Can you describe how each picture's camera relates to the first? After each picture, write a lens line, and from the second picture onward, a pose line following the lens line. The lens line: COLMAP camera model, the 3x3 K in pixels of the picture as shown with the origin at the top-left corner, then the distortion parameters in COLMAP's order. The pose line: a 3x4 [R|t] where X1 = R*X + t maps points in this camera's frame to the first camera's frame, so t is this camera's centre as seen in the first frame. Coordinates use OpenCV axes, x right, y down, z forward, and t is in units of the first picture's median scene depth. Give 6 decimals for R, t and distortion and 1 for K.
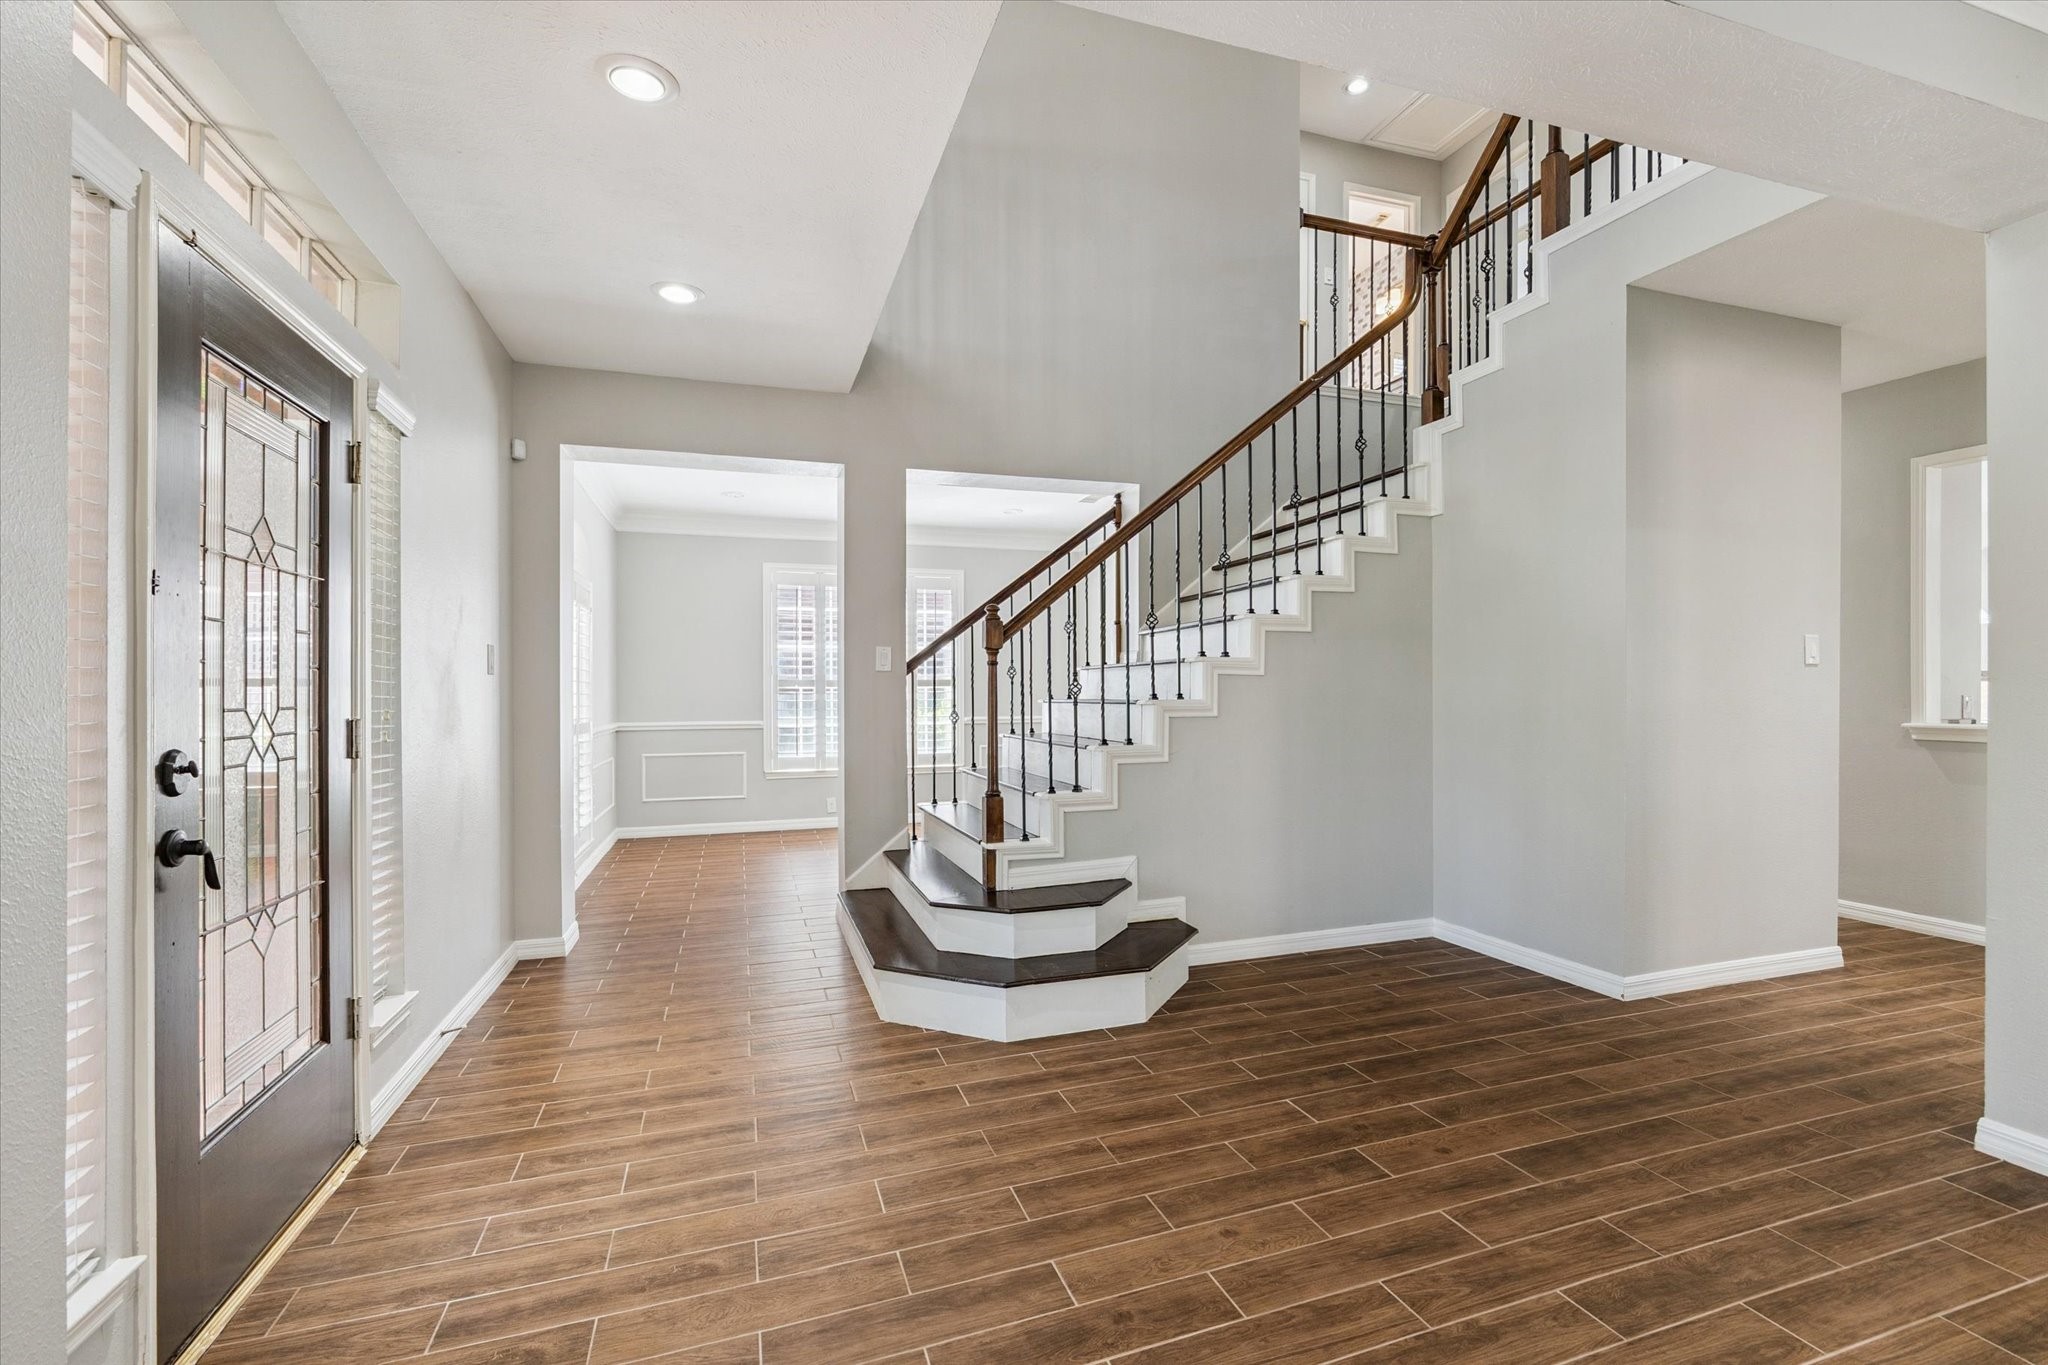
lens RADIAL K [[870.6, 0, 1024.0], [0, 870.6, 687.7], [0, 0, 1]] dist [-0.000943, -0.000018]
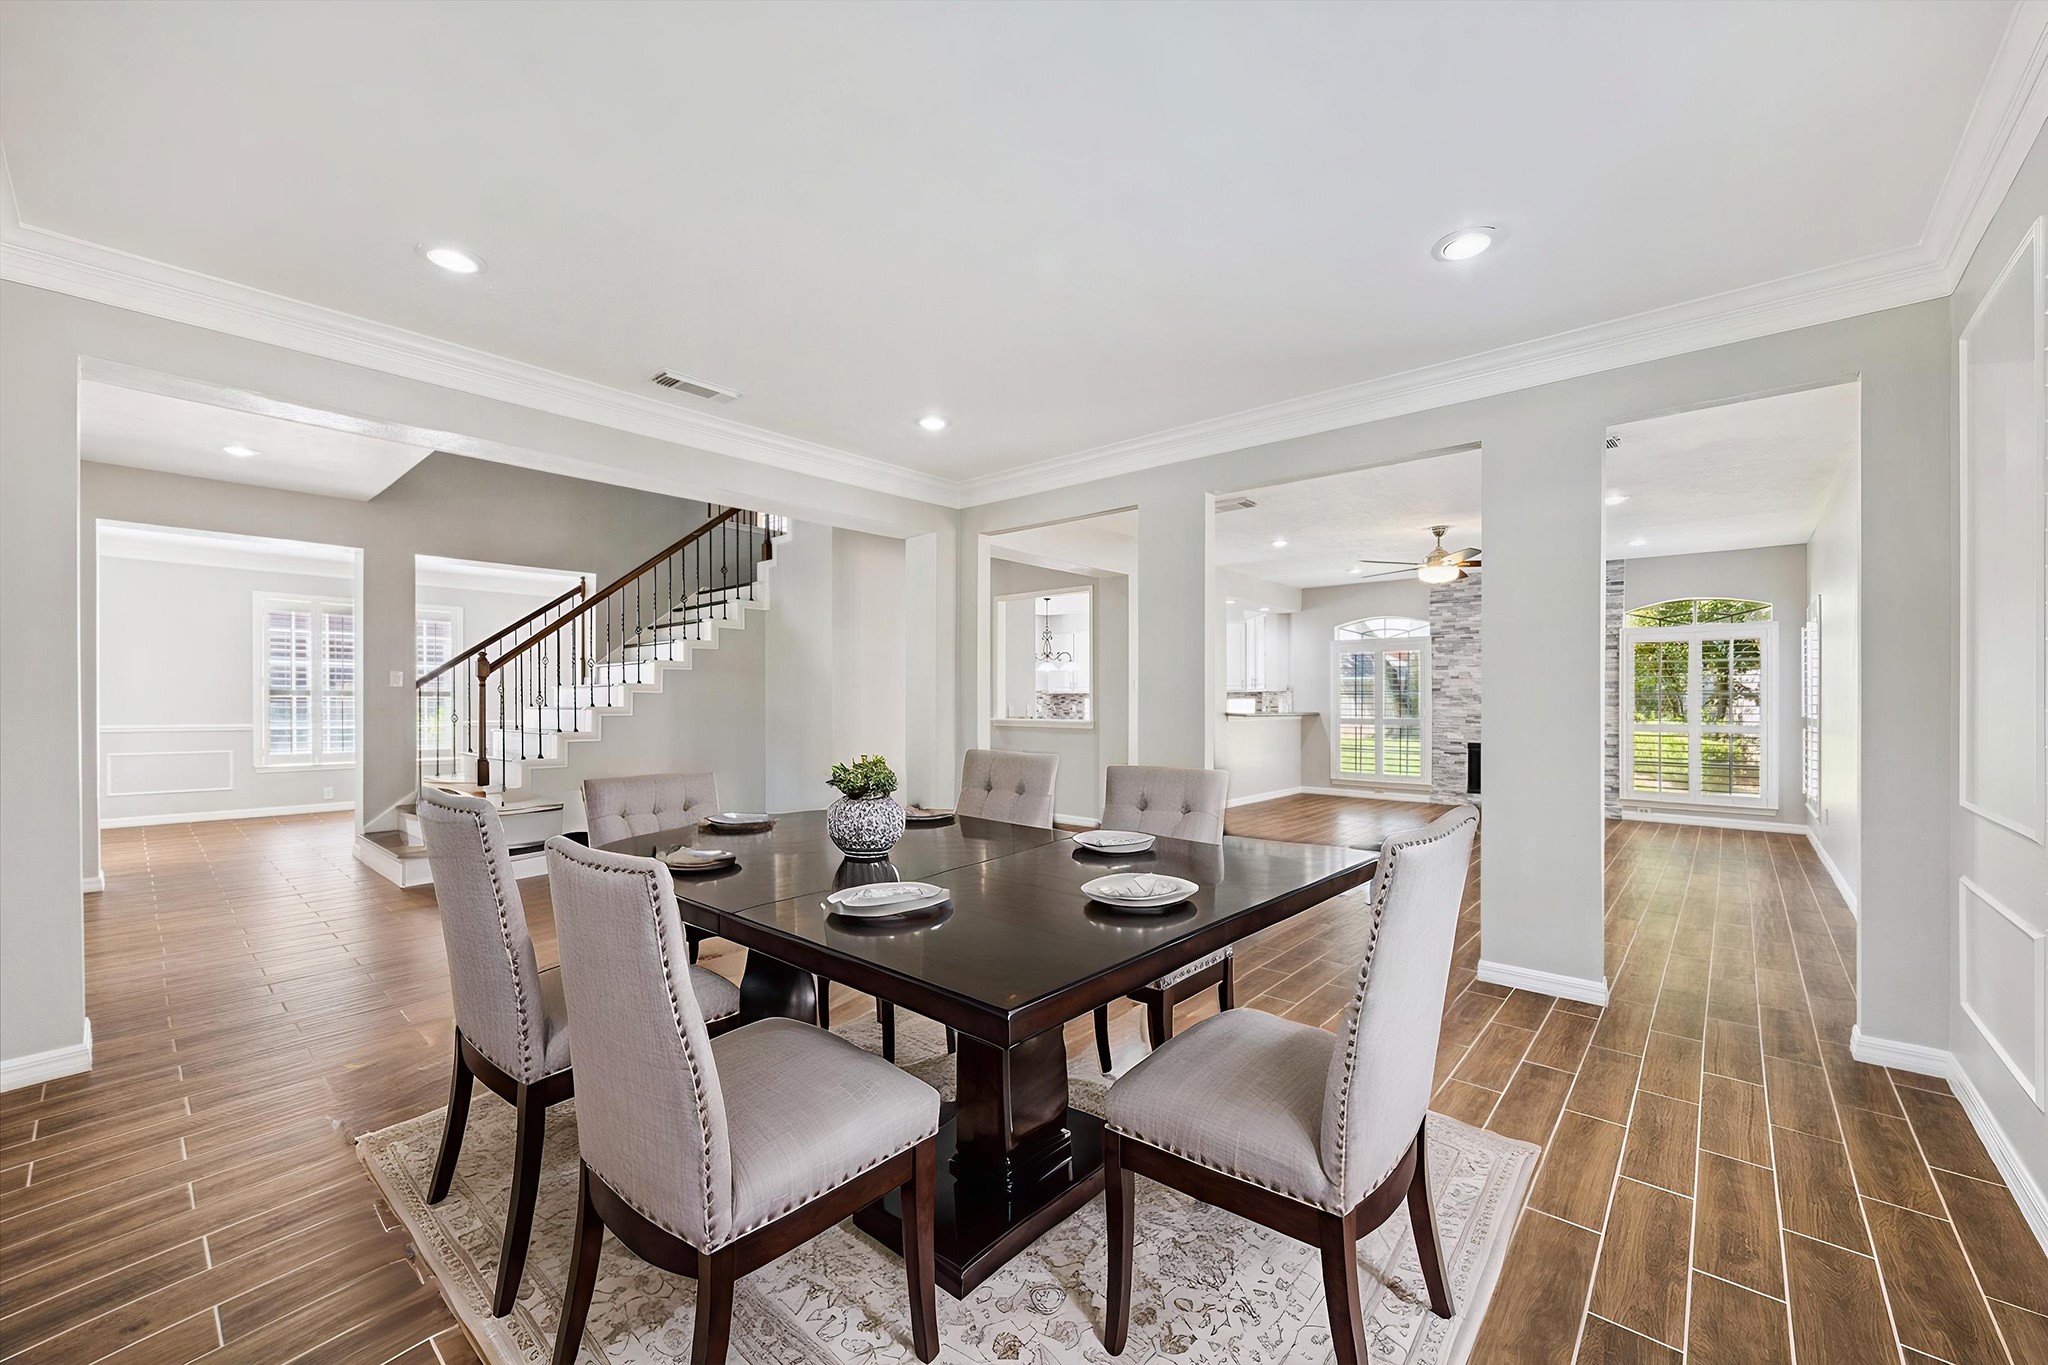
lens RADIAL K [[802.2, 0, 1056.0], [0, 802.2, 695.0], [0, 0, 1]] dist [0.000829, 0.000385]
pose [[0.846373, 0.004704, 0.532569, 0.064819], [-0.004454, 0.999989, -0.001755, -0.008411], [-0.532571, -0.000887, 0.846385, -0.776847]]
